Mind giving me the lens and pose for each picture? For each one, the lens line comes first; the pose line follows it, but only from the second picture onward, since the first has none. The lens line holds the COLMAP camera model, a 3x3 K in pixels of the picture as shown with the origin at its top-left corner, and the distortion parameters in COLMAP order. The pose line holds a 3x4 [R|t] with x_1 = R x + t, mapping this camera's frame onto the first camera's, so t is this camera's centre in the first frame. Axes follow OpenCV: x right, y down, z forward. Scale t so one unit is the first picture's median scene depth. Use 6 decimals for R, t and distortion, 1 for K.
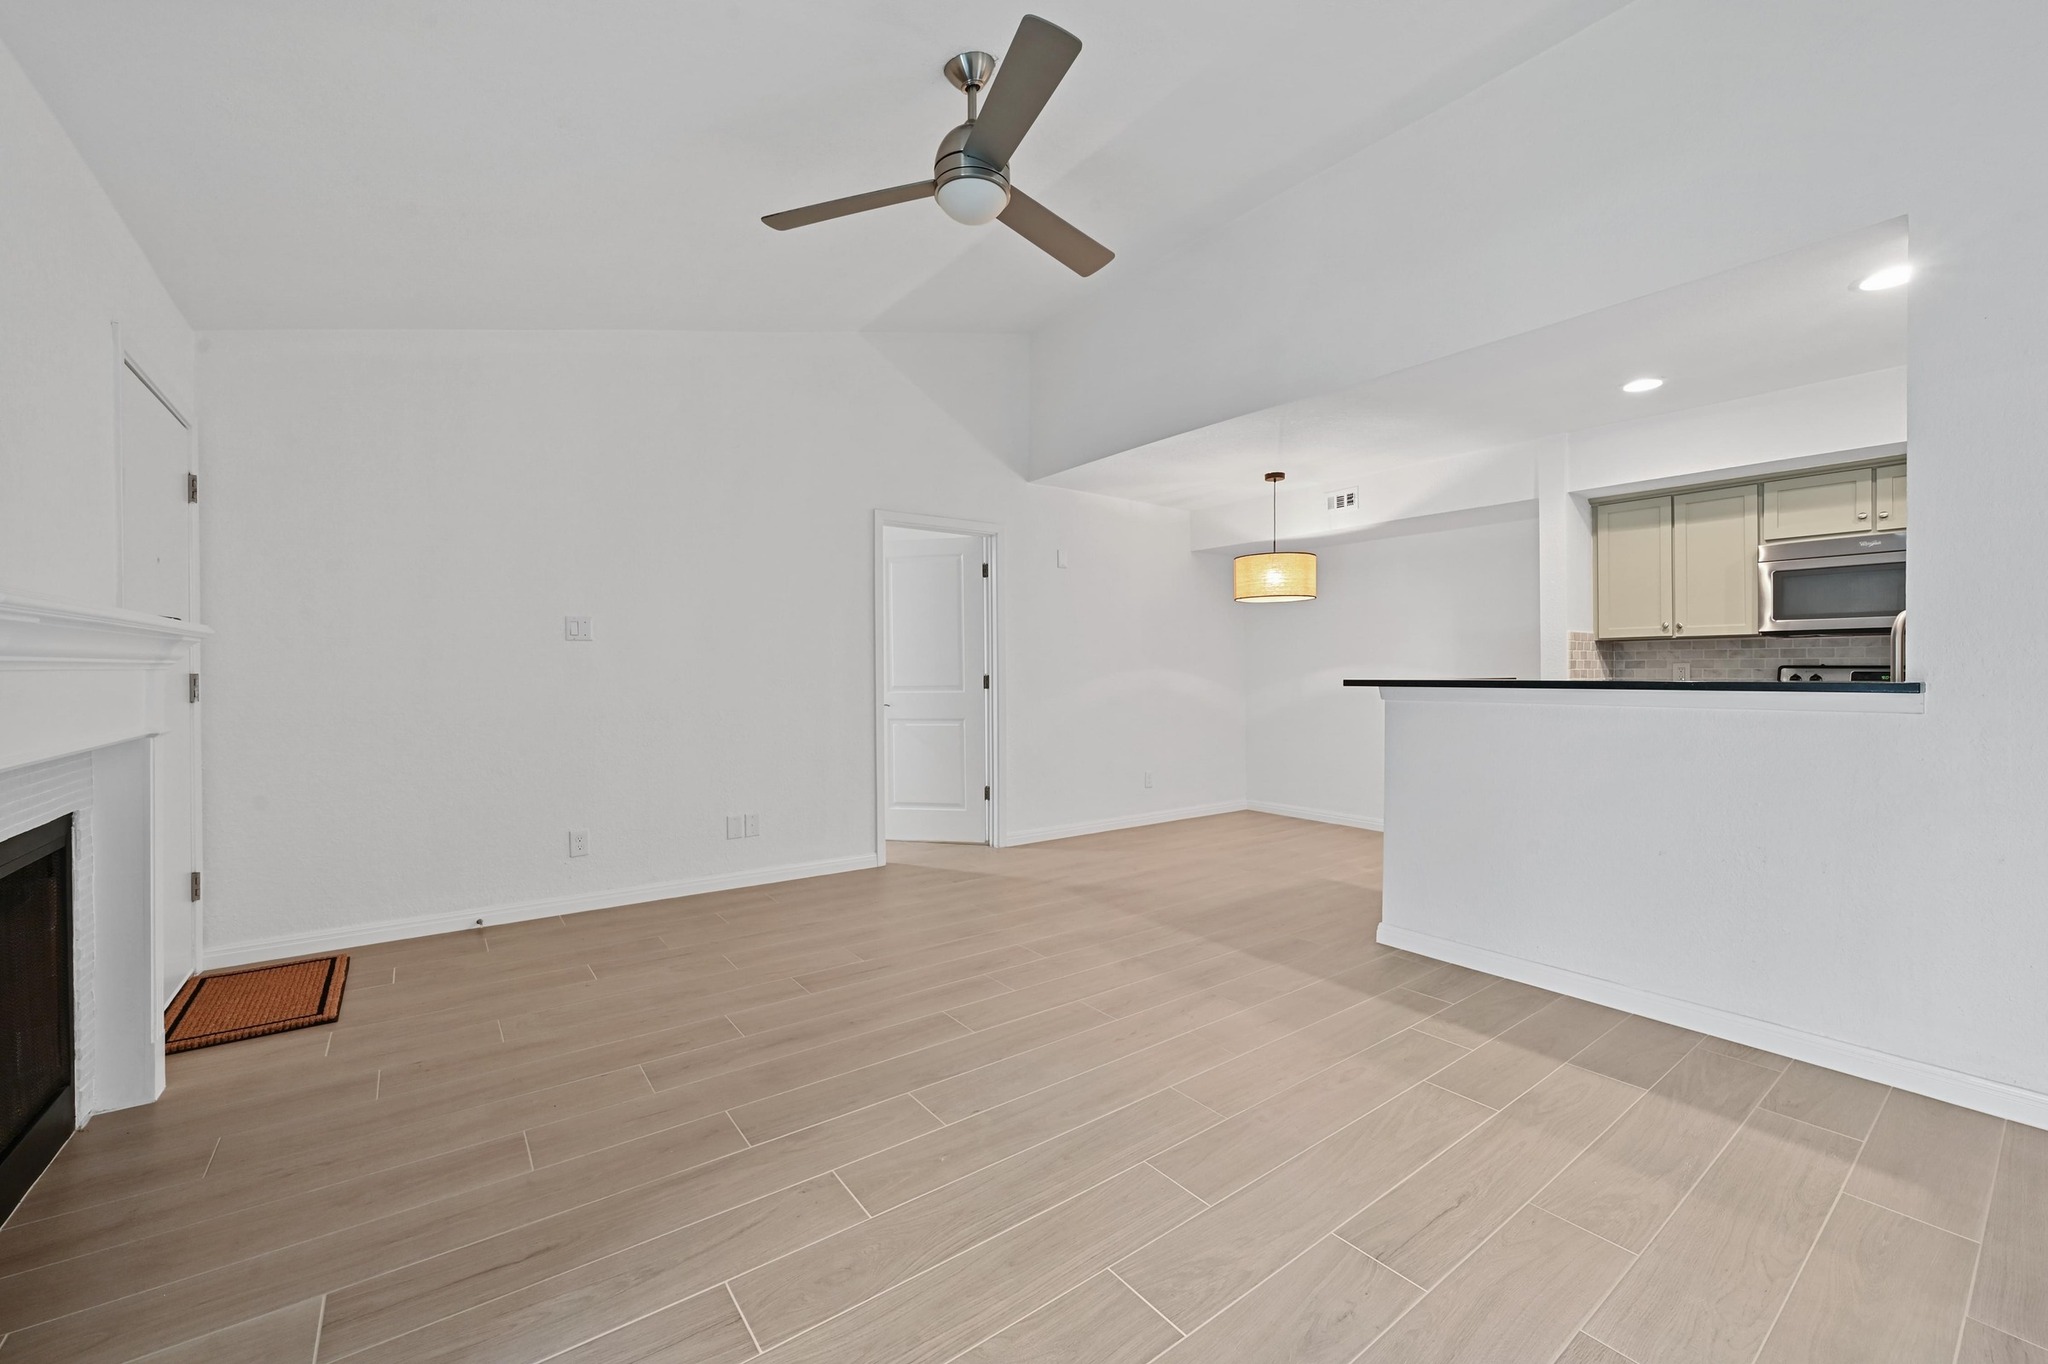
lens RADIAL K [[817.2, 0, 1035.6], [0, 817.2, 671.5], [0, 0, 1]] dist [0.003486, -0.001061]
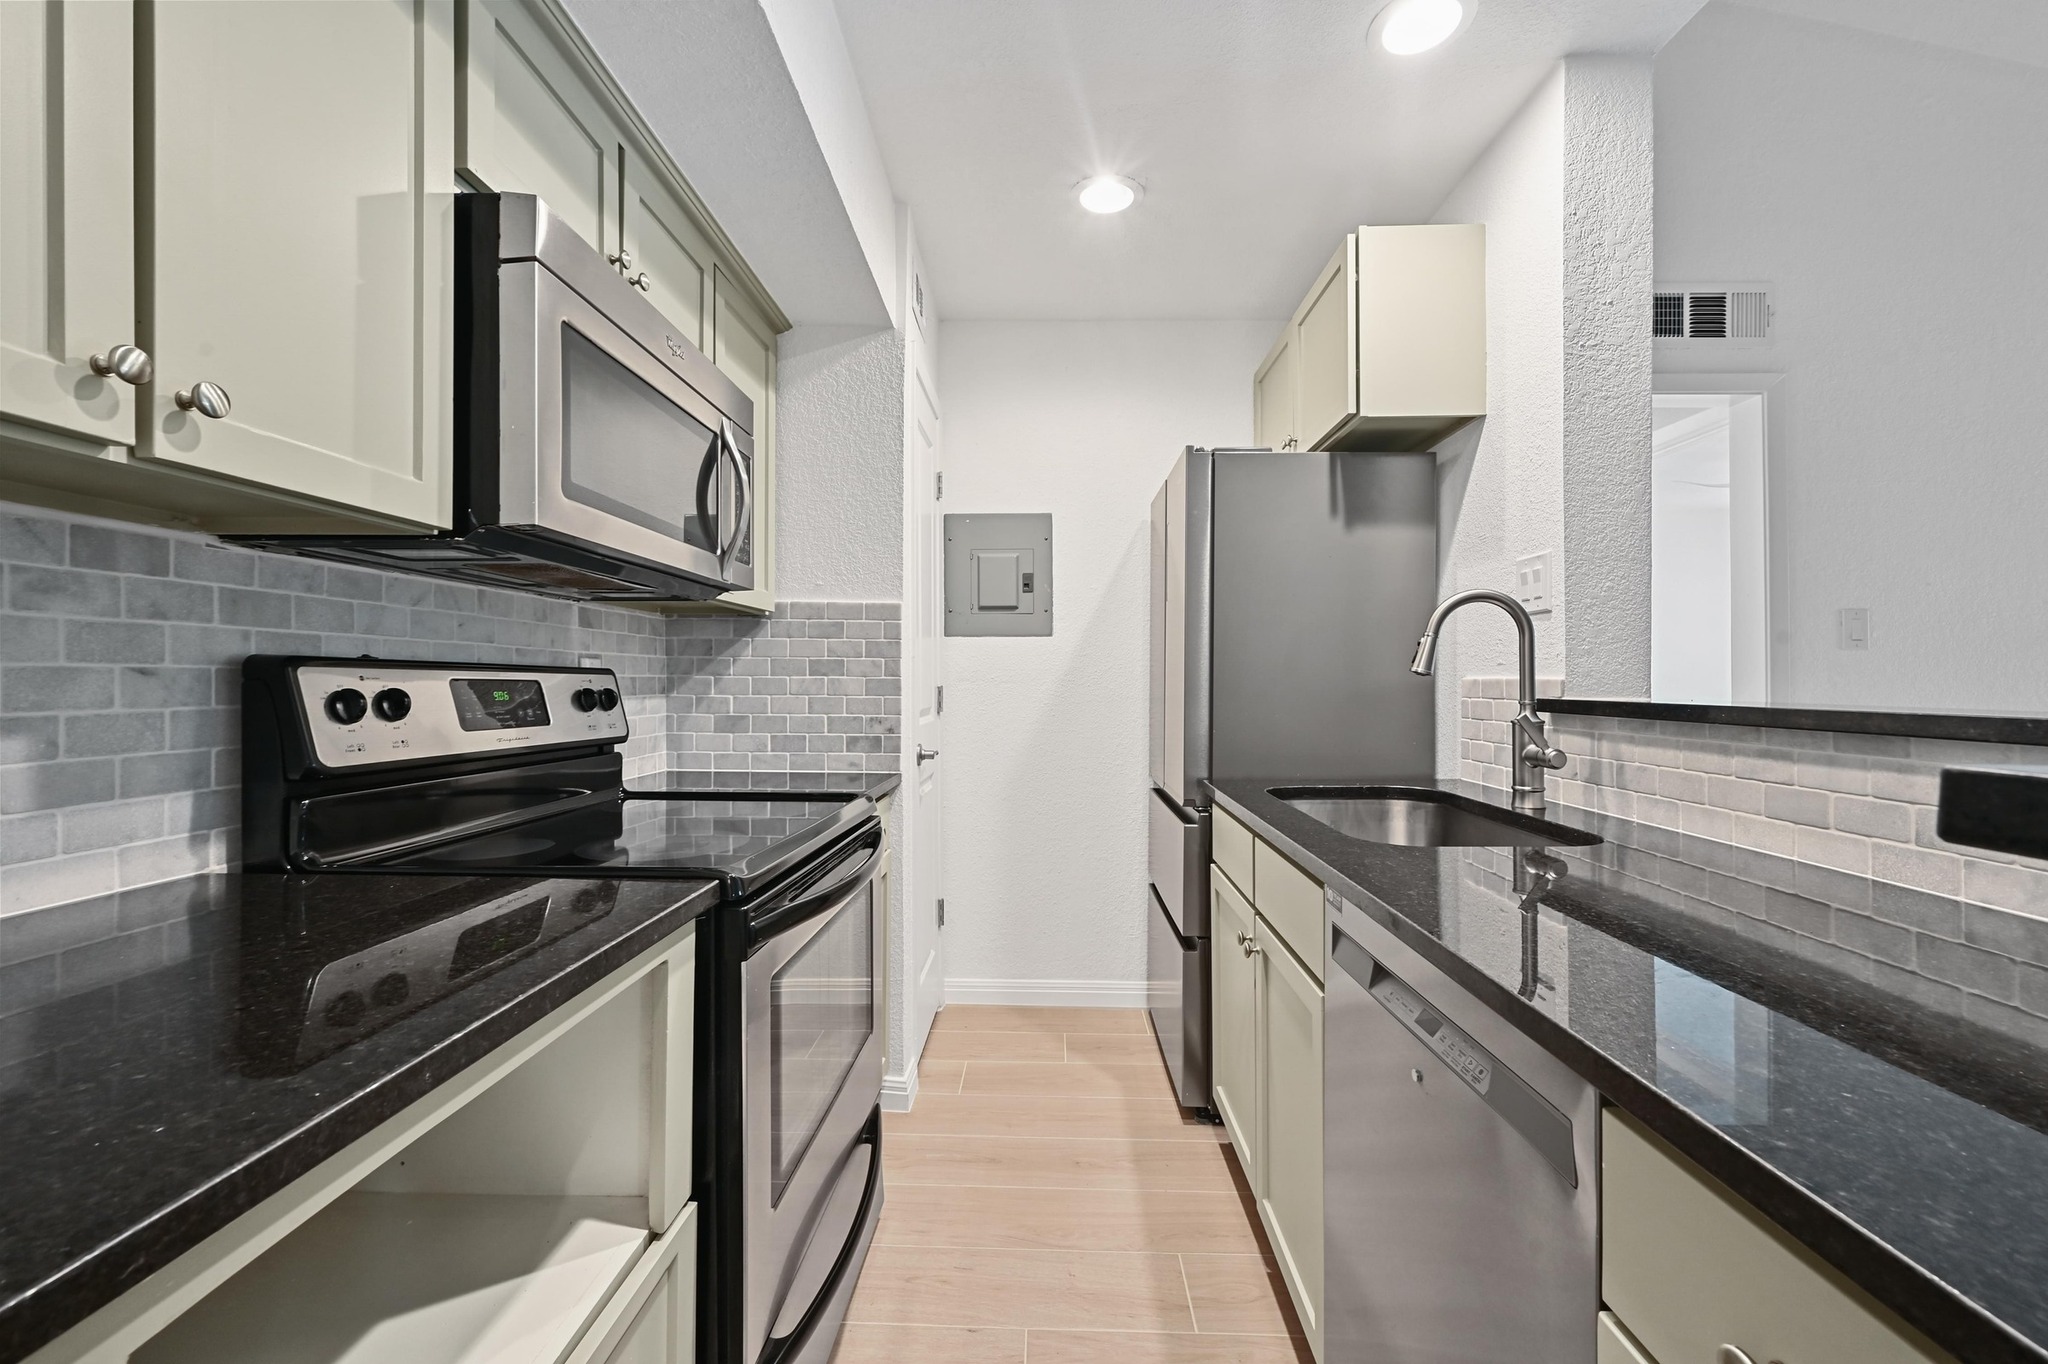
lens RADIAL K [[817.2, 0, 1031.2], [0, 817.2, 680.4], [0, 0, 1]] dist [0.003486, -0.001061]
pose [[-0.778542, -0.002124, 0.627589, 0.667166], [-0.003574, 0.999993, -0.001049, -0.000082], [-0.627582, -0.003060, -0.778544, 1.237983]]
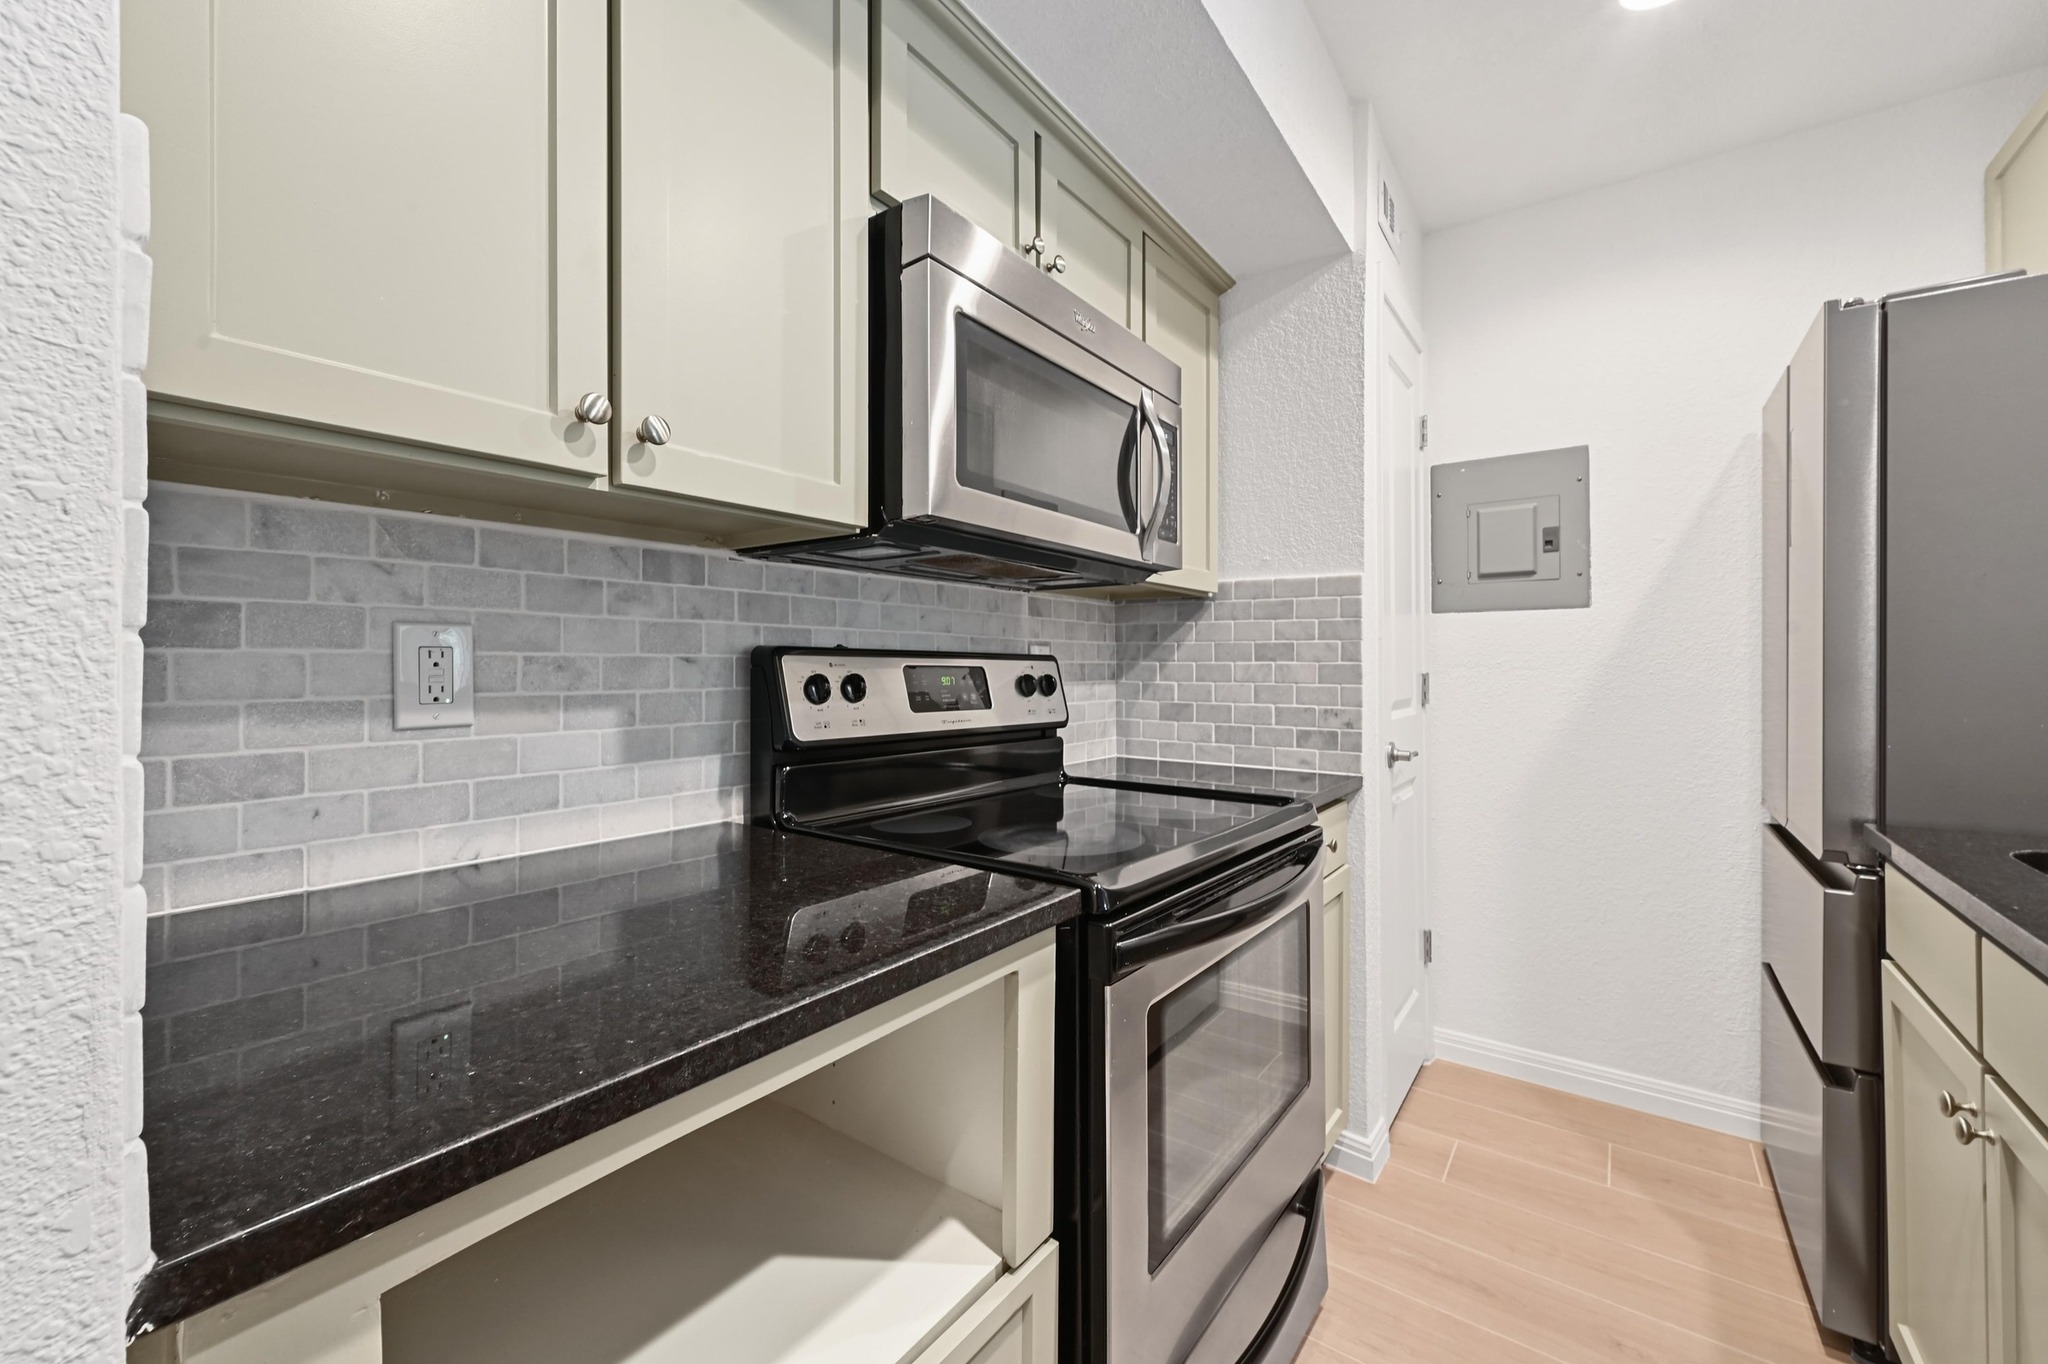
lens RADIAL K [[817.2, 0, 1029.8], [0, 817.2, 664.0], [0, 0, 1]] dist [0.003486, -0.001061]
pose [[-0.284368, 0.002646, 0.958712, 0.691403], [-0.001869, 0.999993, -0.003315, 0.000366], [-0.958713, -0.002735, -0.284361, 1.170293]]
